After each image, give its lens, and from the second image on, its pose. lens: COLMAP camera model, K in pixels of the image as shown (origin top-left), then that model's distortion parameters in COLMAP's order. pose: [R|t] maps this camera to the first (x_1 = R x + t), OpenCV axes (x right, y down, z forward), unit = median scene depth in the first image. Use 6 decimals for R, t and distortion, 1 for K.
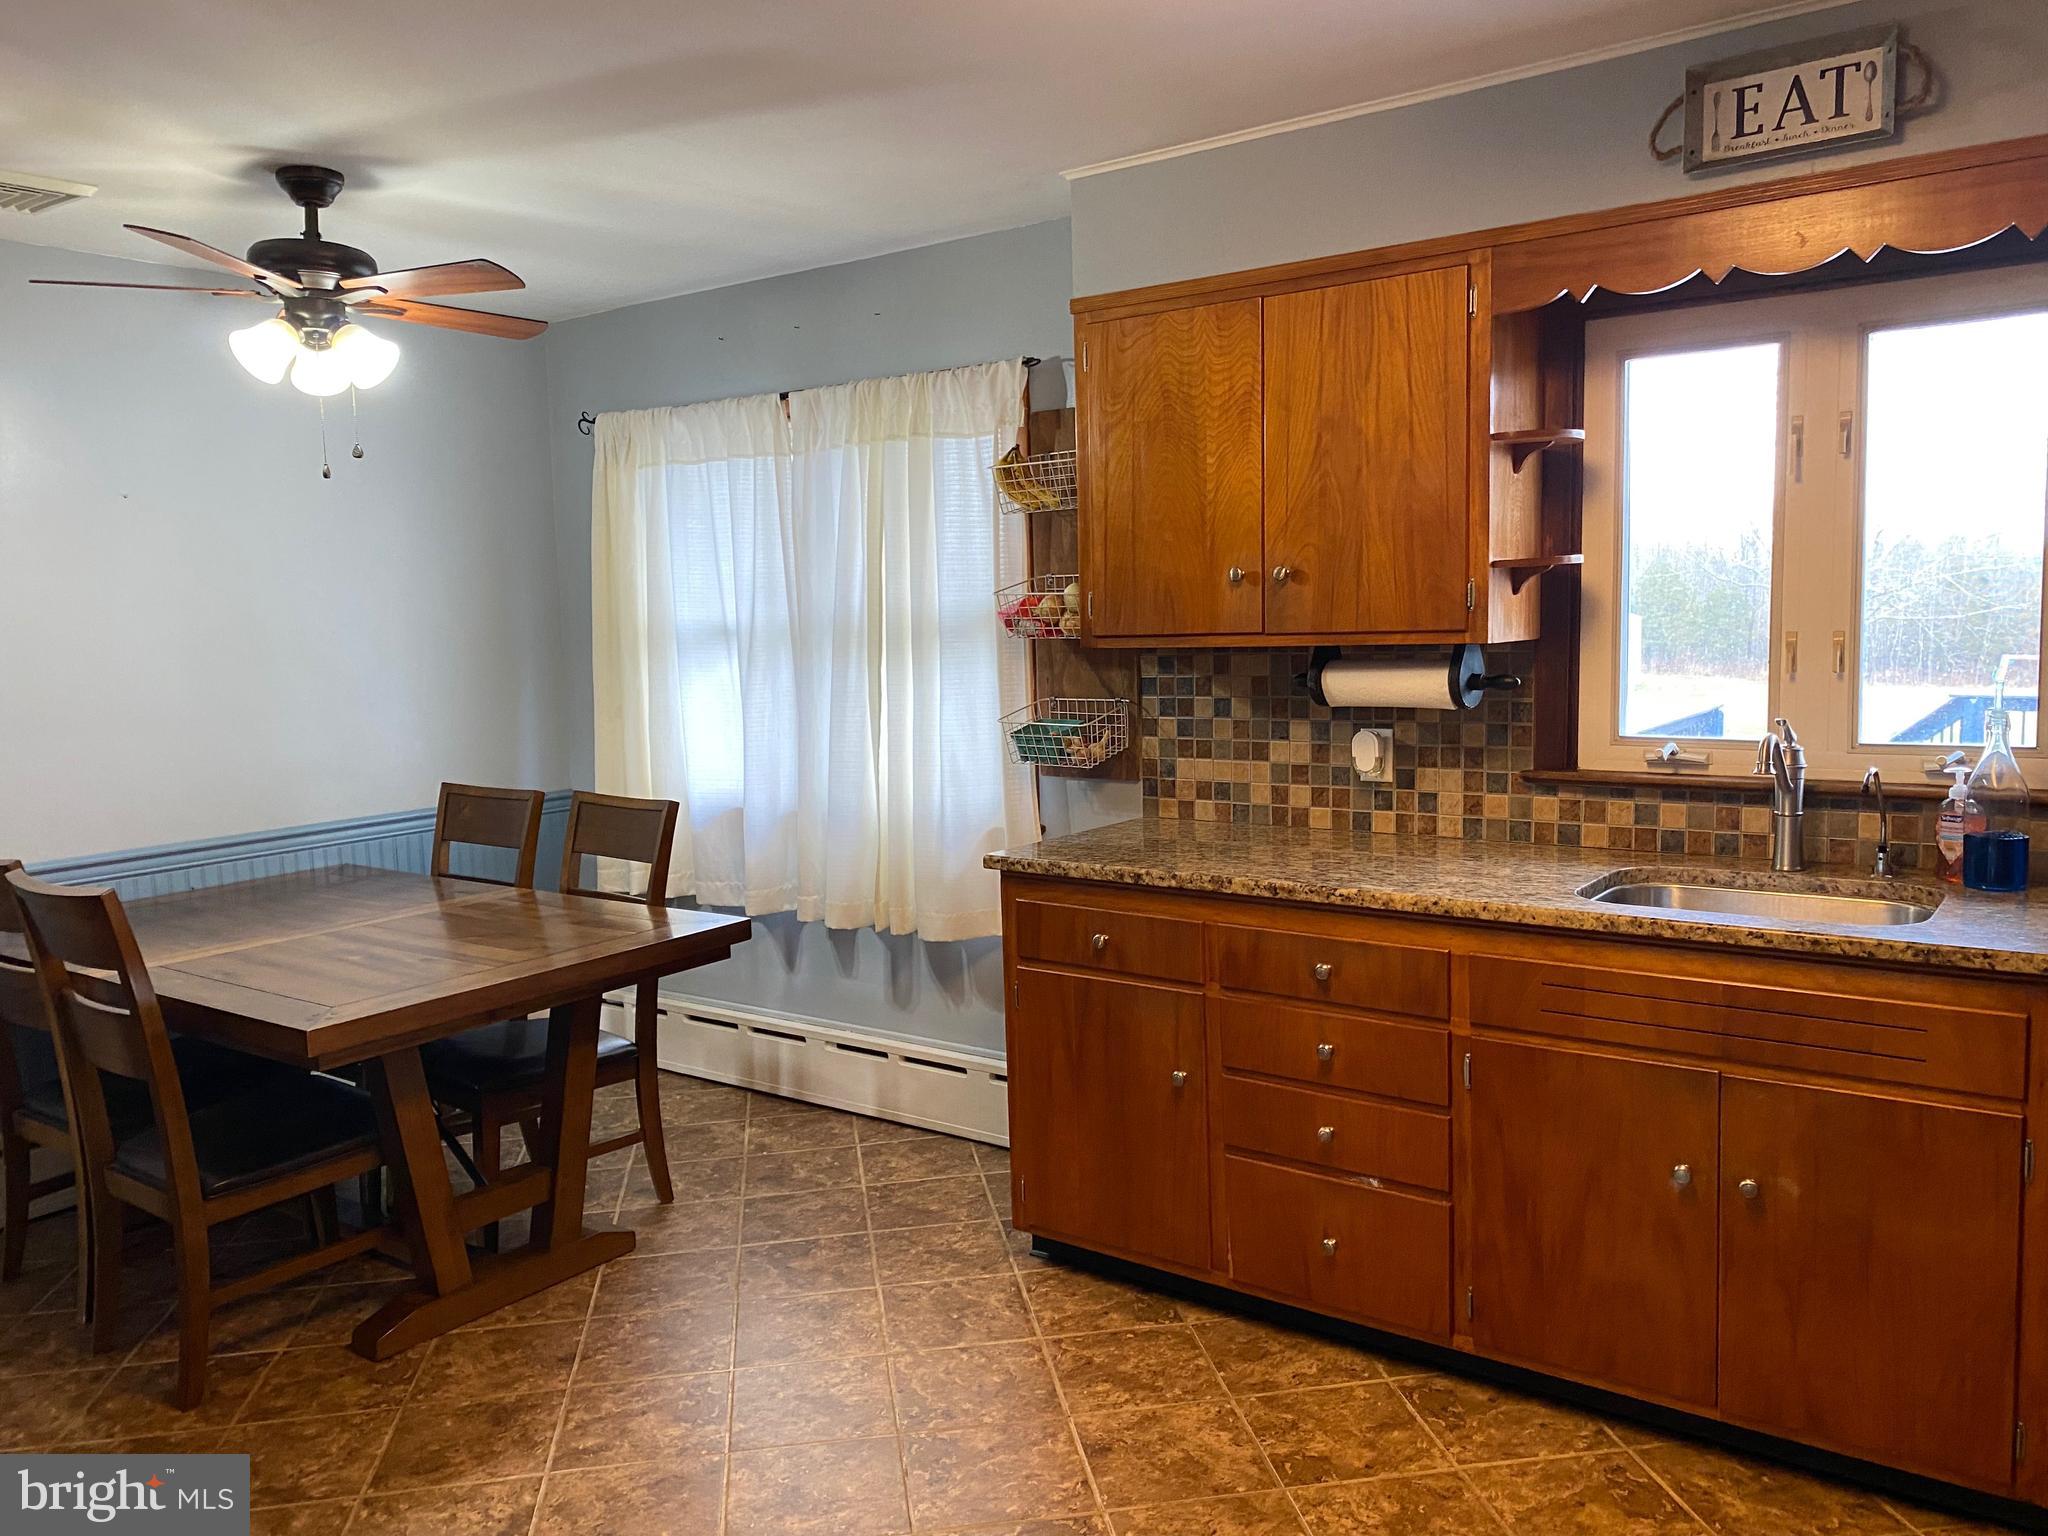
lens RADIAL K [[1556.1, 0, 1024.0], [0, 1556.1, 768.0], [0, 0, 1]] dist [0.162785, -0.185595]
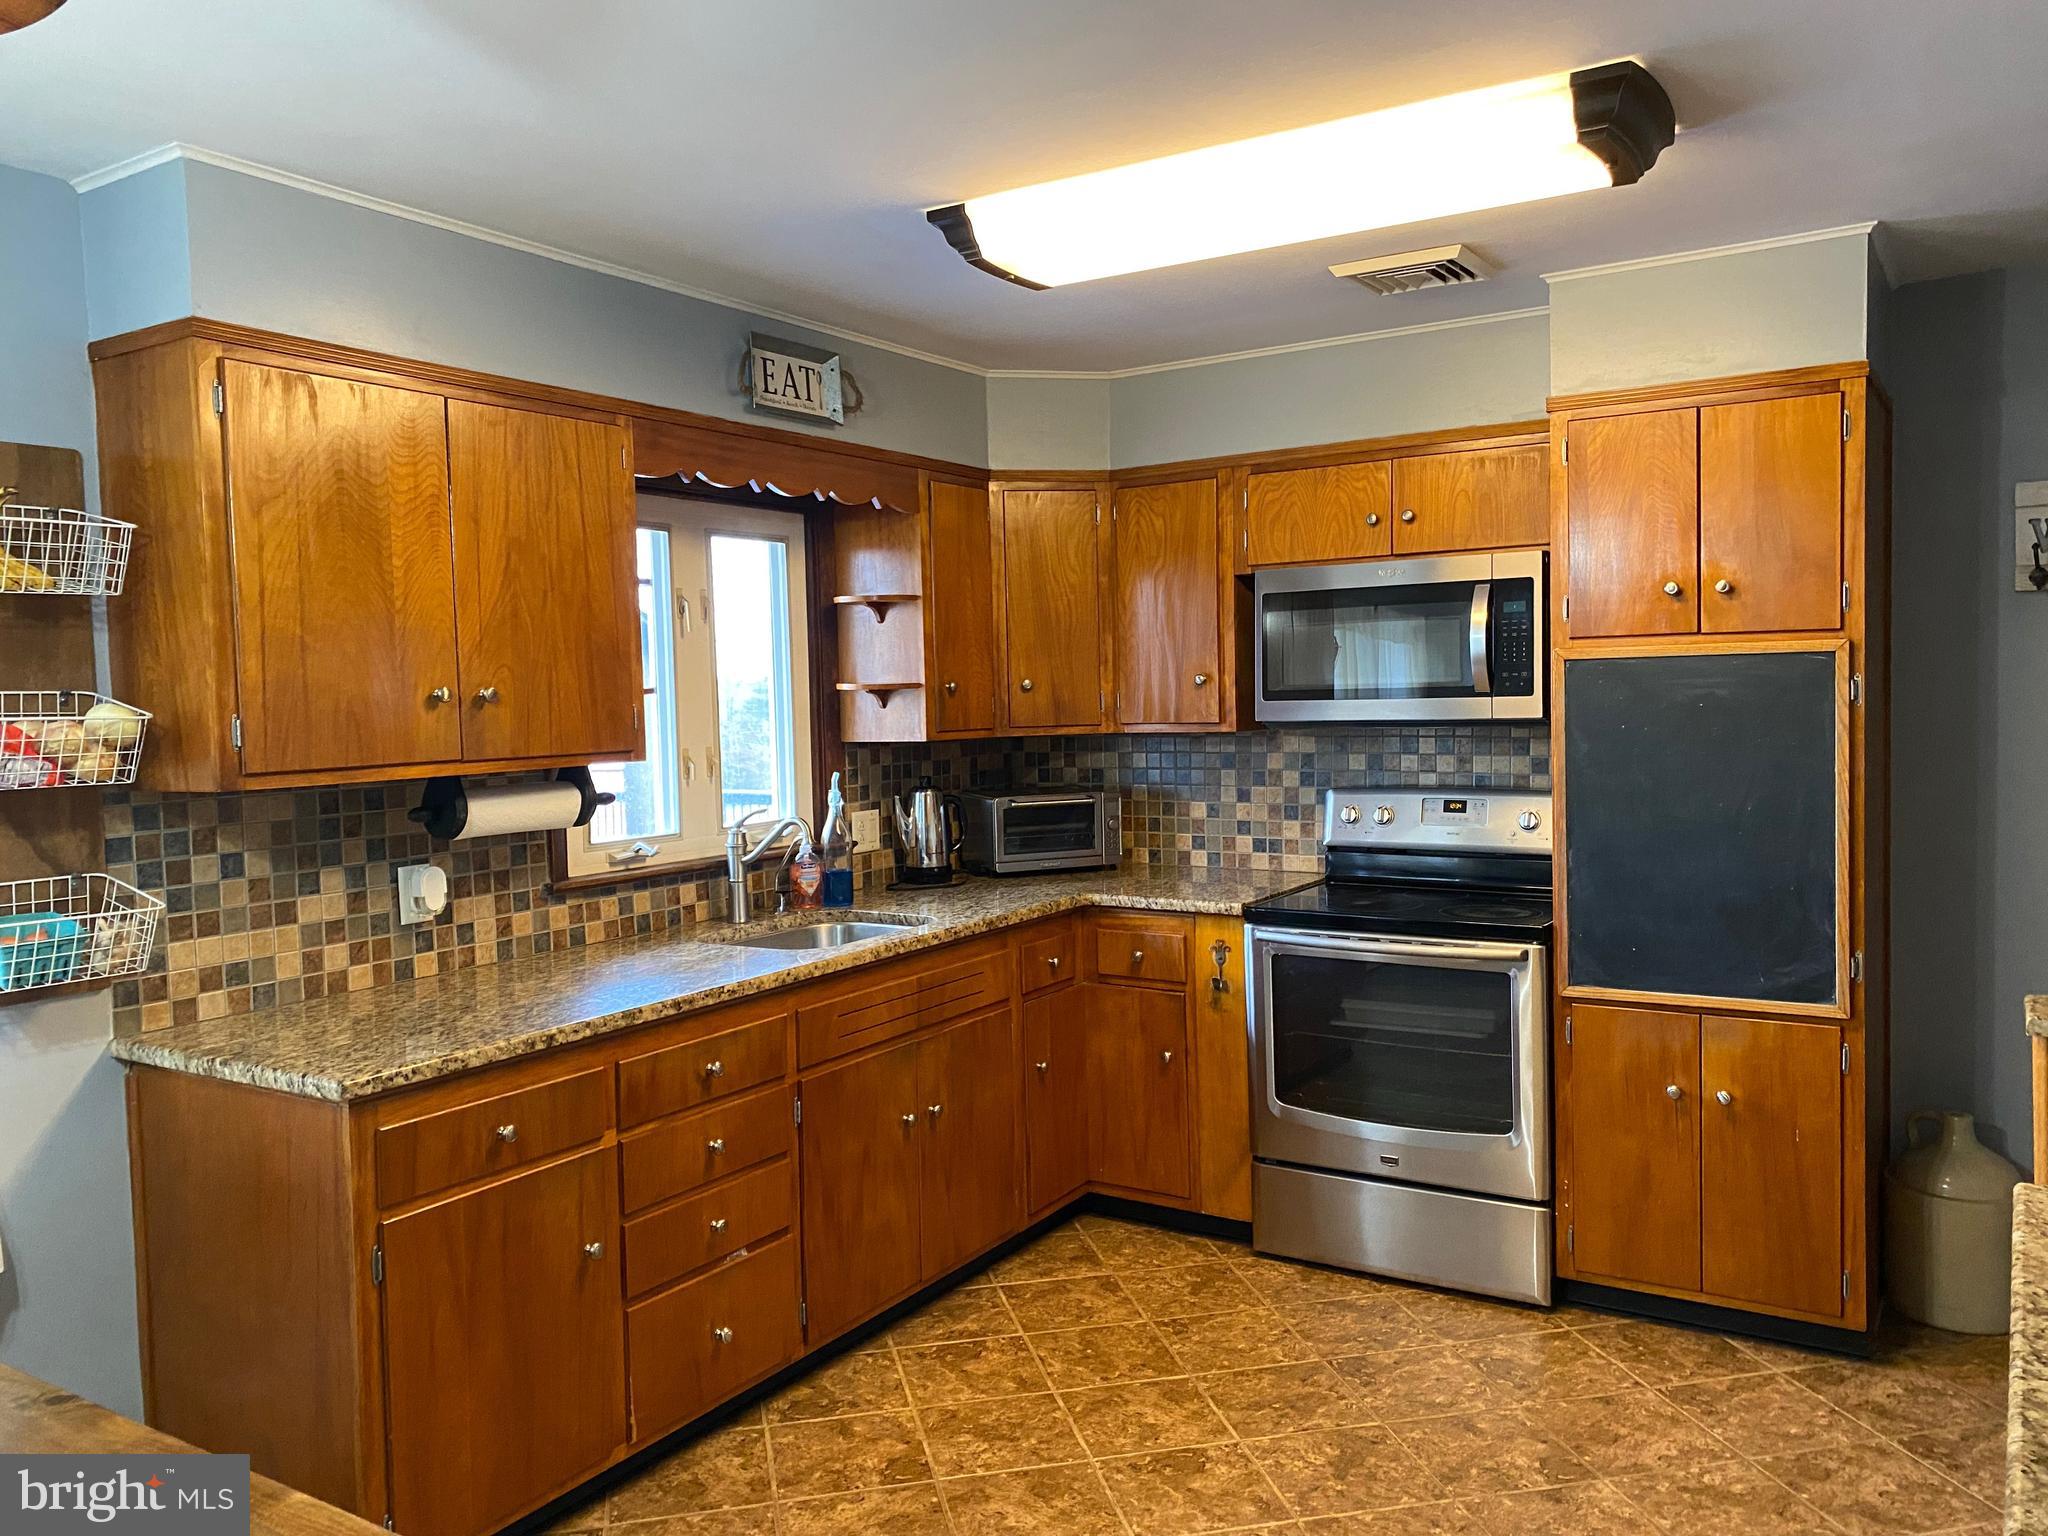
lens RADIAL K [[1556.1, 0, 1024.0], [0, 1556.1, 768.0], [0, 0, 1]] dist [0.162785, -0.185595]
pose [[-0.033865, -0.026655, 0.999071, -0.742597], [0.129438, 0.991108, 0.030830, -0.066197], [-0.991009, 0.130362, -0.030114, 0.685781]]
